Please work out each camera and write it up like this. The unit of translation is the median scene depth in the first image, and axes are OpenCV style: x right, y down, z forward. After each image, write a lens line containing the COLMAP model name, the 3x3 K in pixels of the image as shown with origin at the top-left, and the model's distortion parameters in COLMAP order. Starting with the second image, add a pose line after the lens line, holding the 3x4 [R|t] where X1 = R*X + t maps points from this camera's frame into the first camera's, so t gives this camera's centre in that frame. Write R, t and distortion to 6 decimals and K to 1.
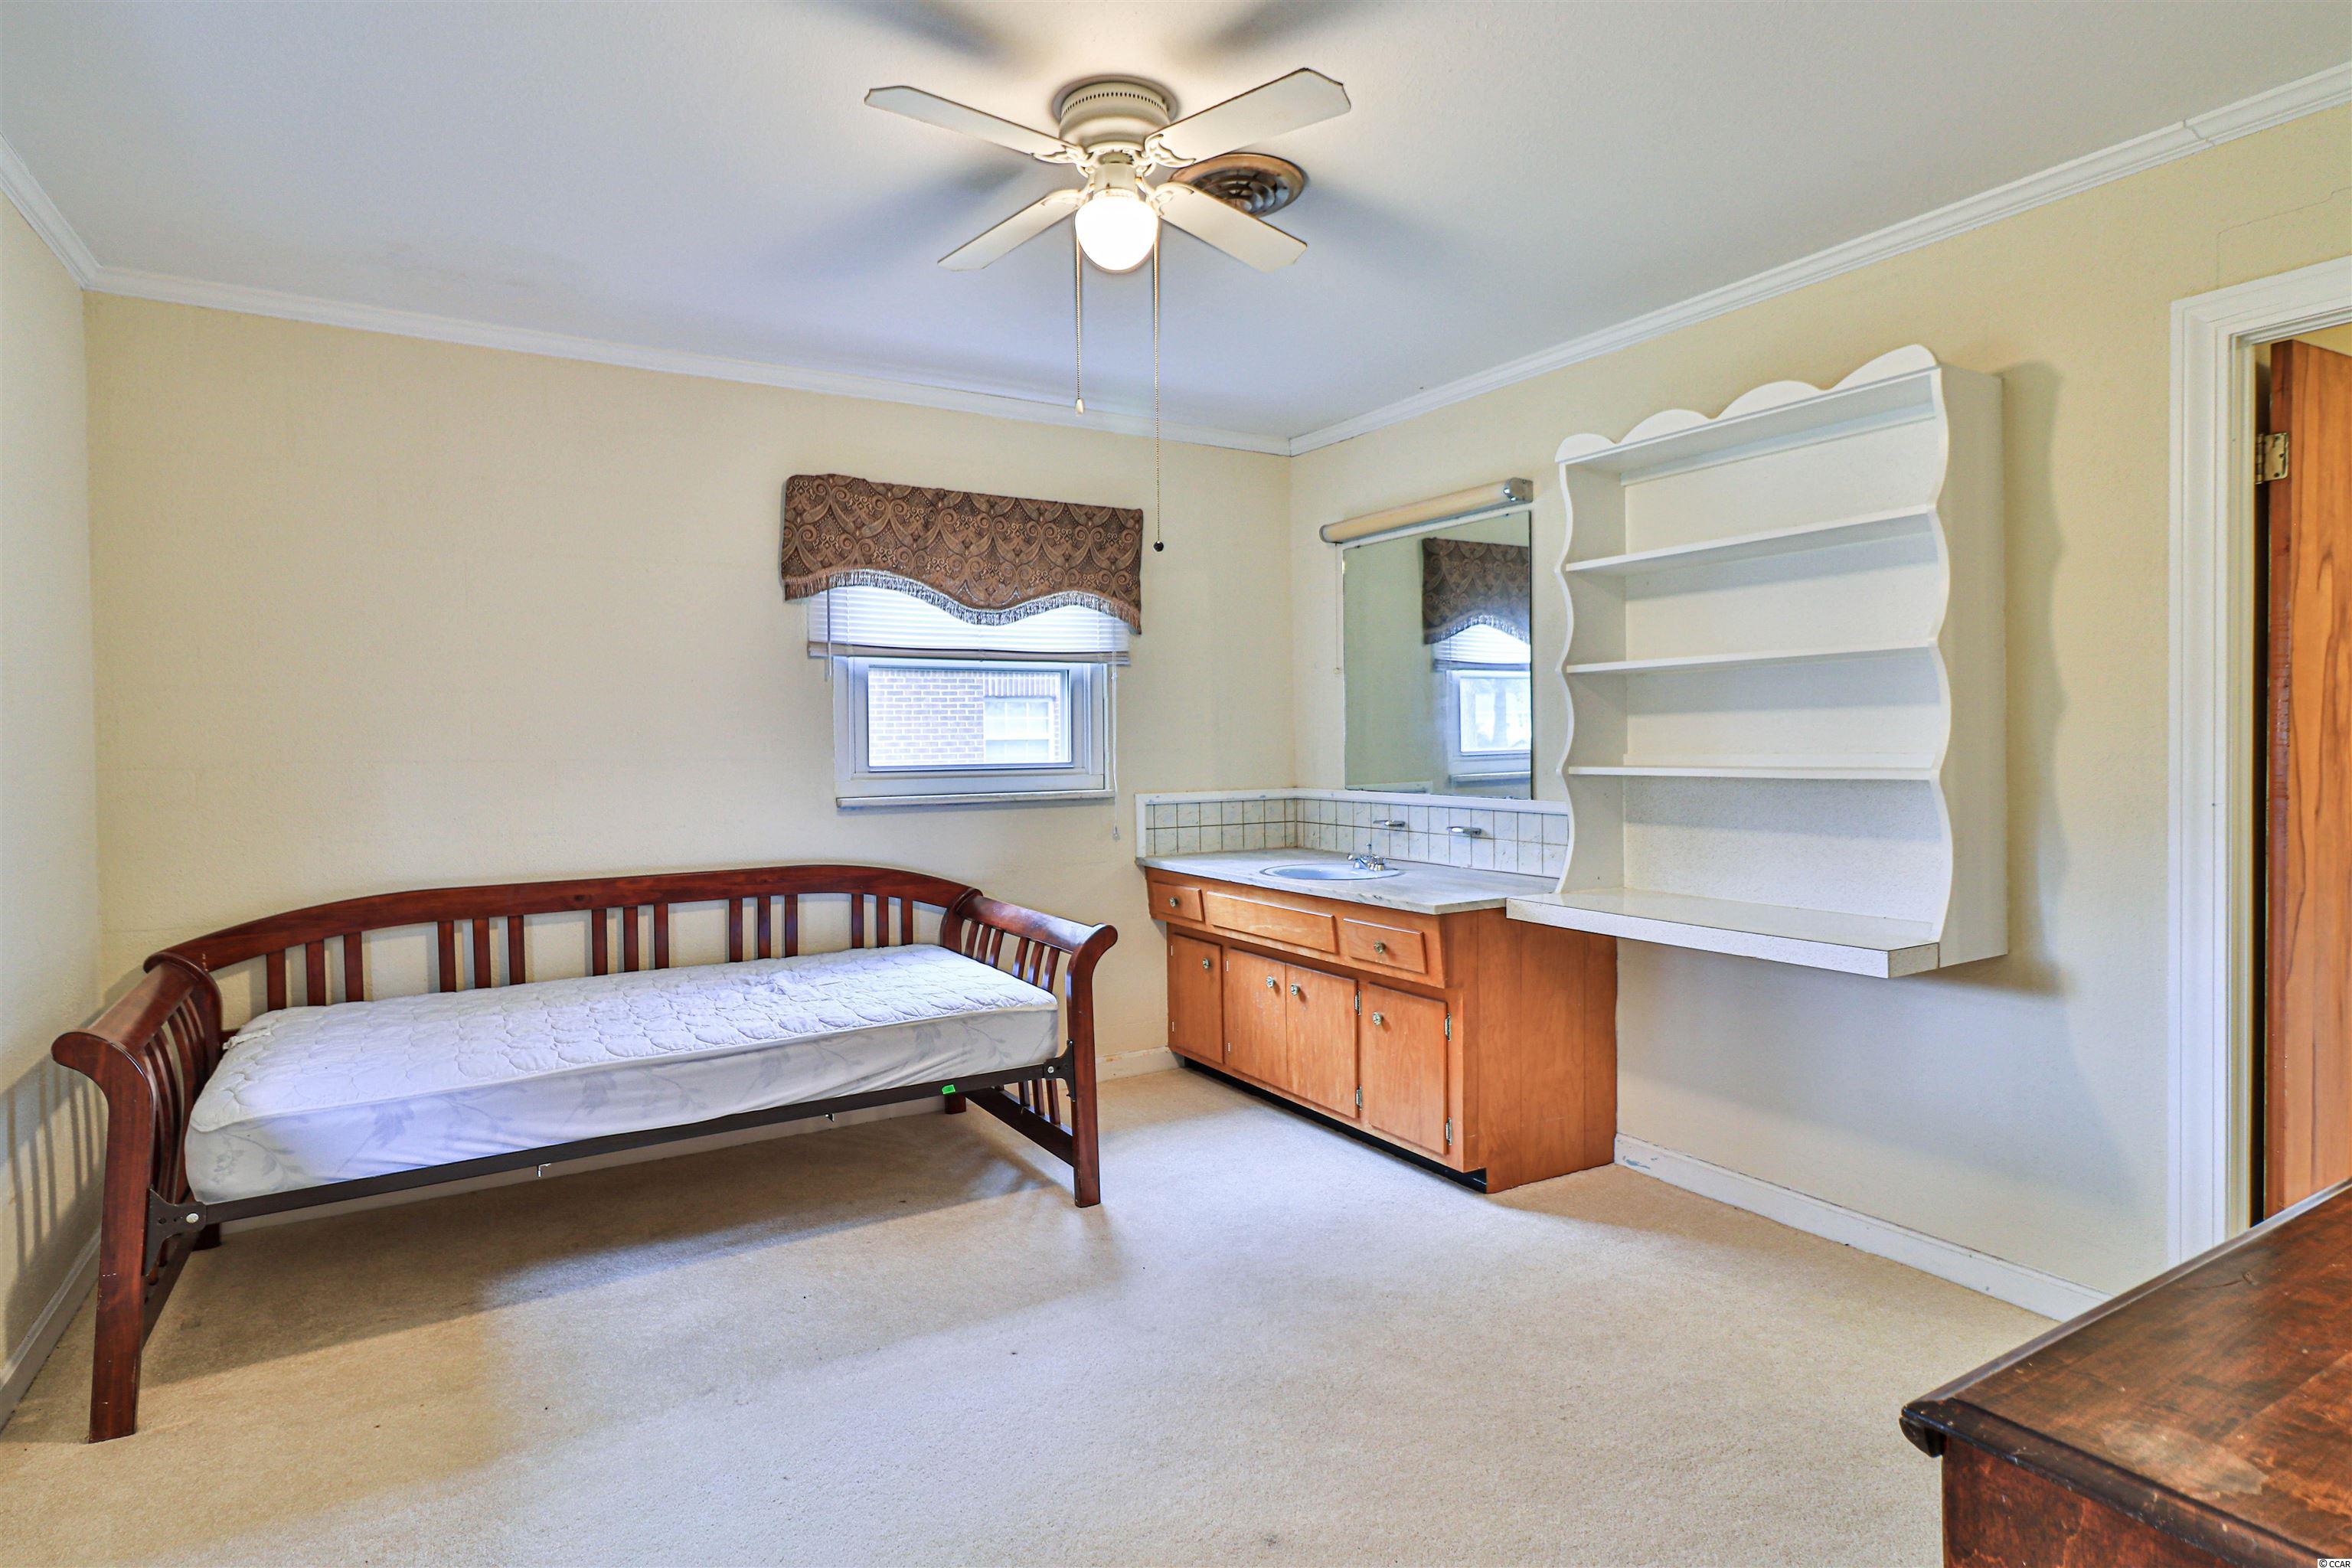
lens RADIAL K [[1213.9, 0, 1156.1], [0, 1213.9, 757.1], [0, 0, 1]] dist [-0.000806, -0.000823]
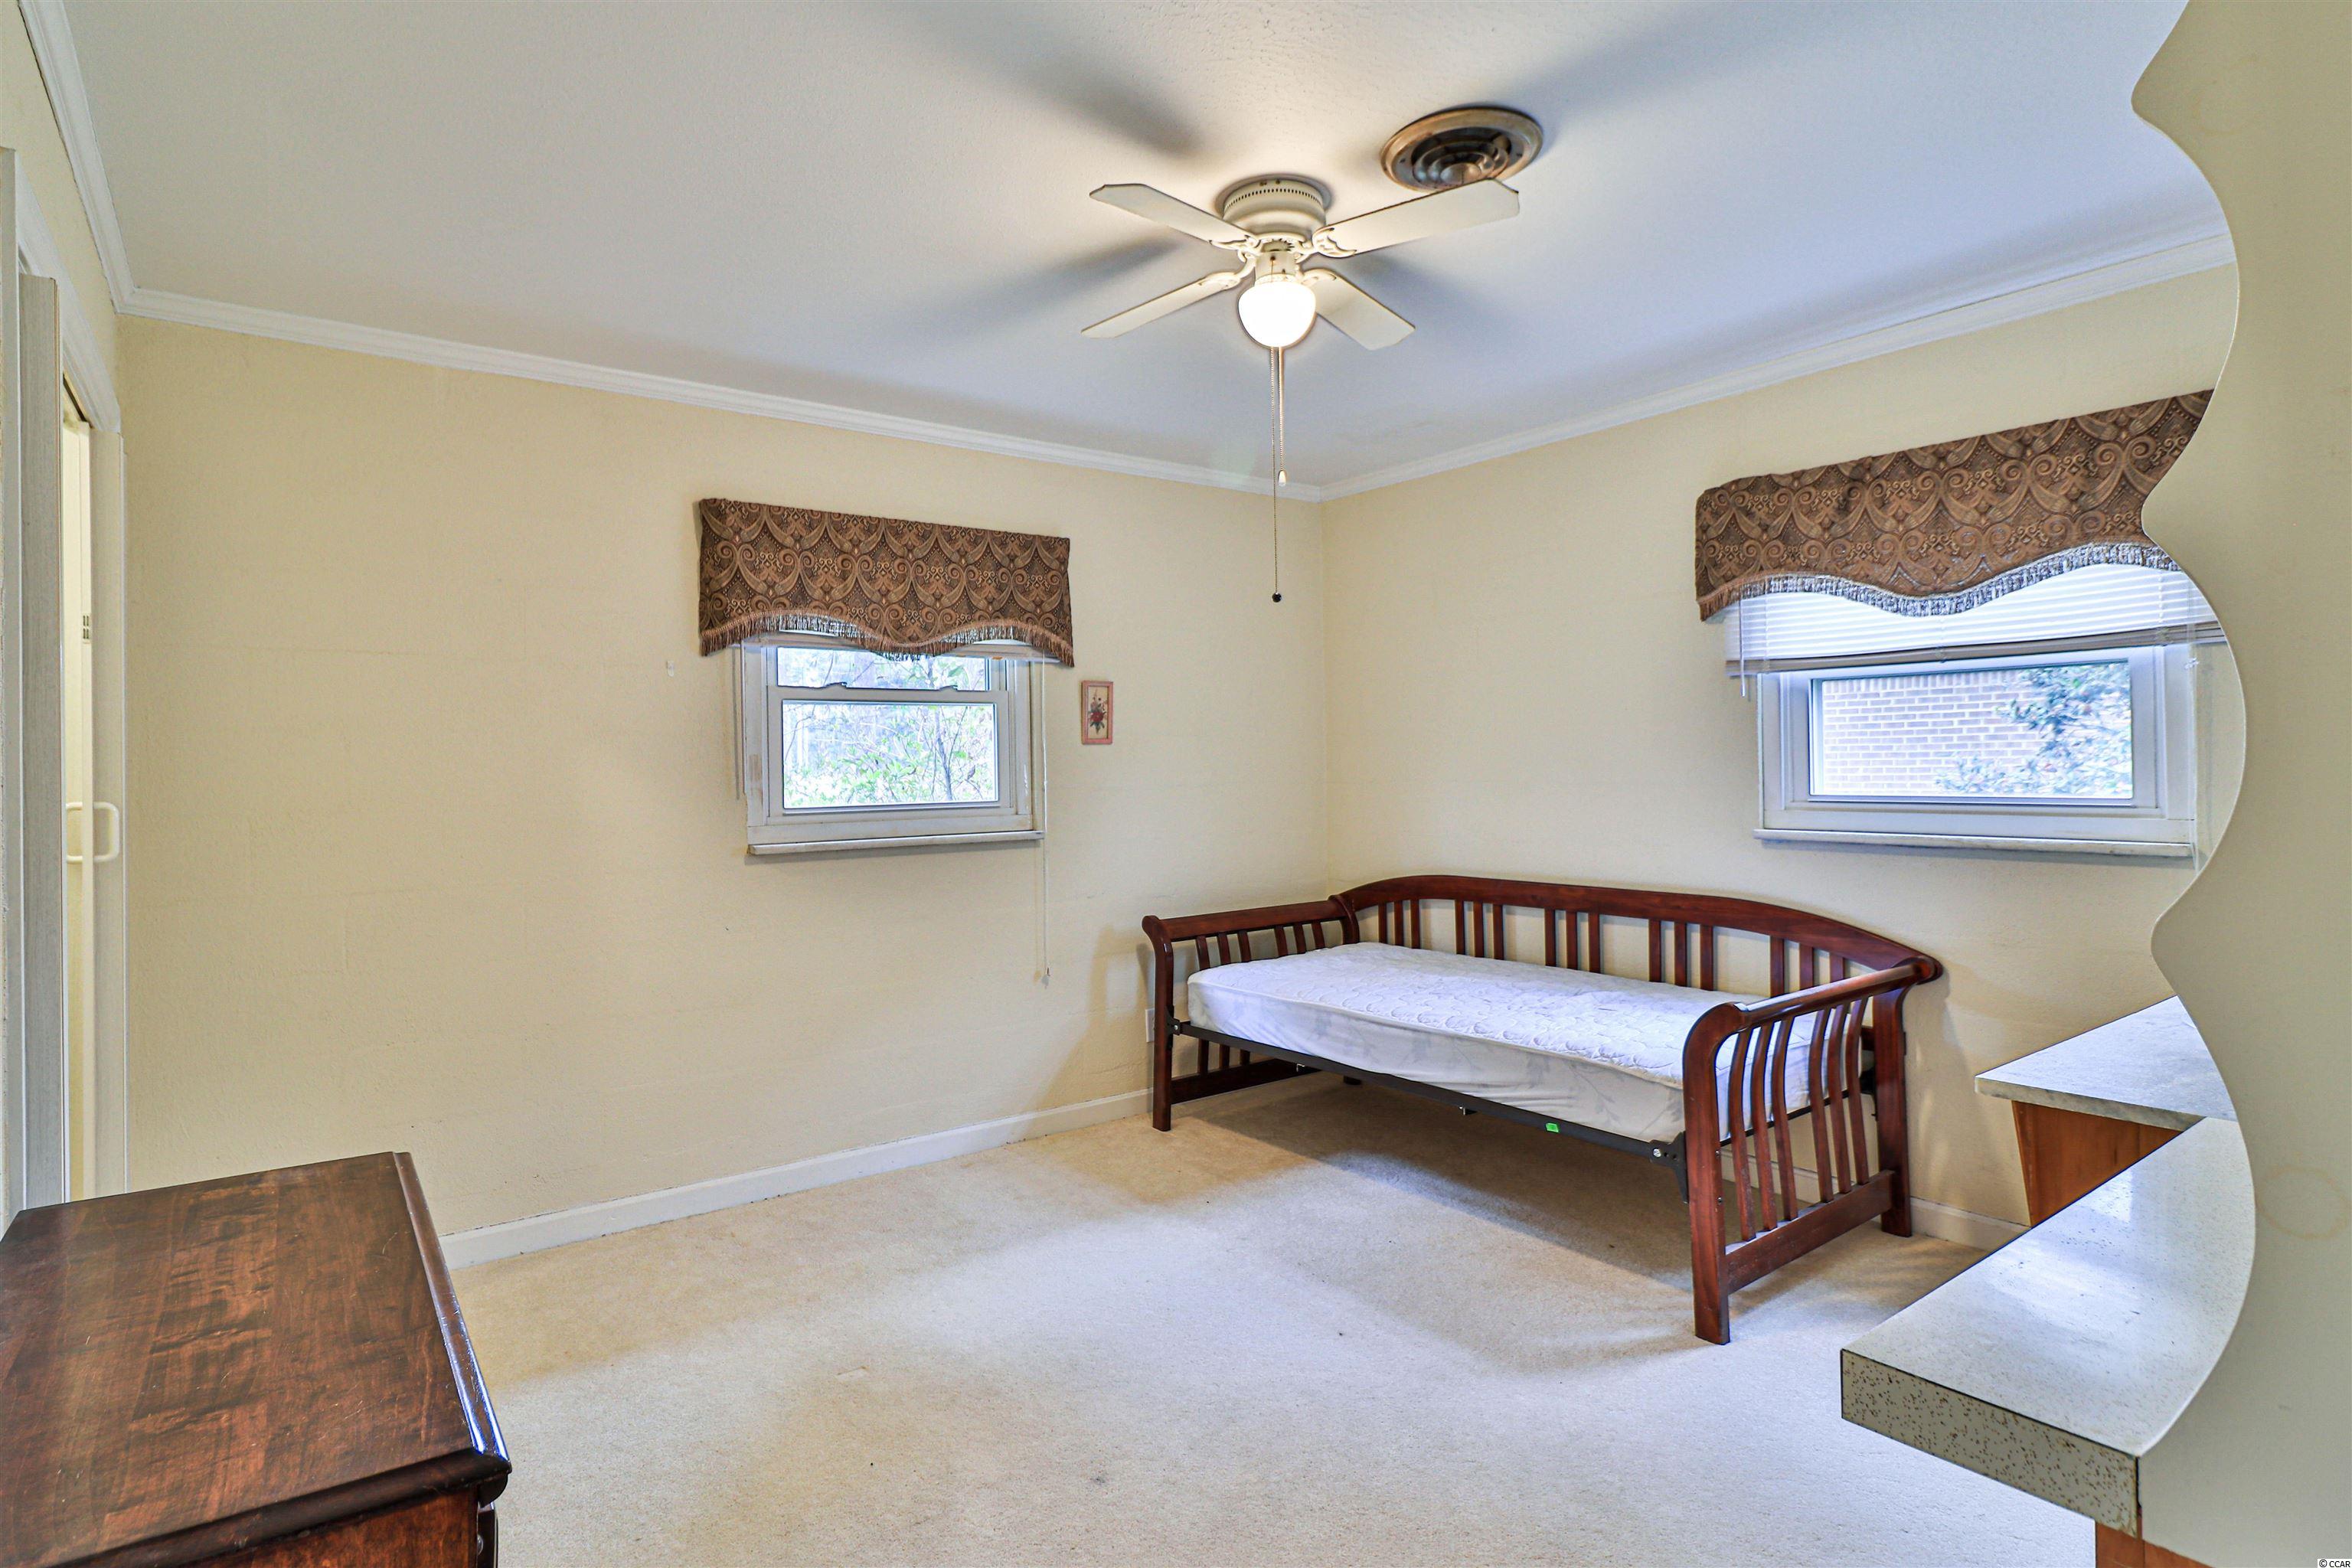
lens RADIAL K [[1213.9, 0, 1156.1], [0, 1213.9, 757.1], [0, 0, 1]] dist [-0.000806, -0.000823]
pose [[0.092342, 0.001735, -0.995726, 0.664704], [-0.001495, 0.999998, 0.001604, -0.022706], [0.995726, 0.001340, 0.092344, 0.505868]]
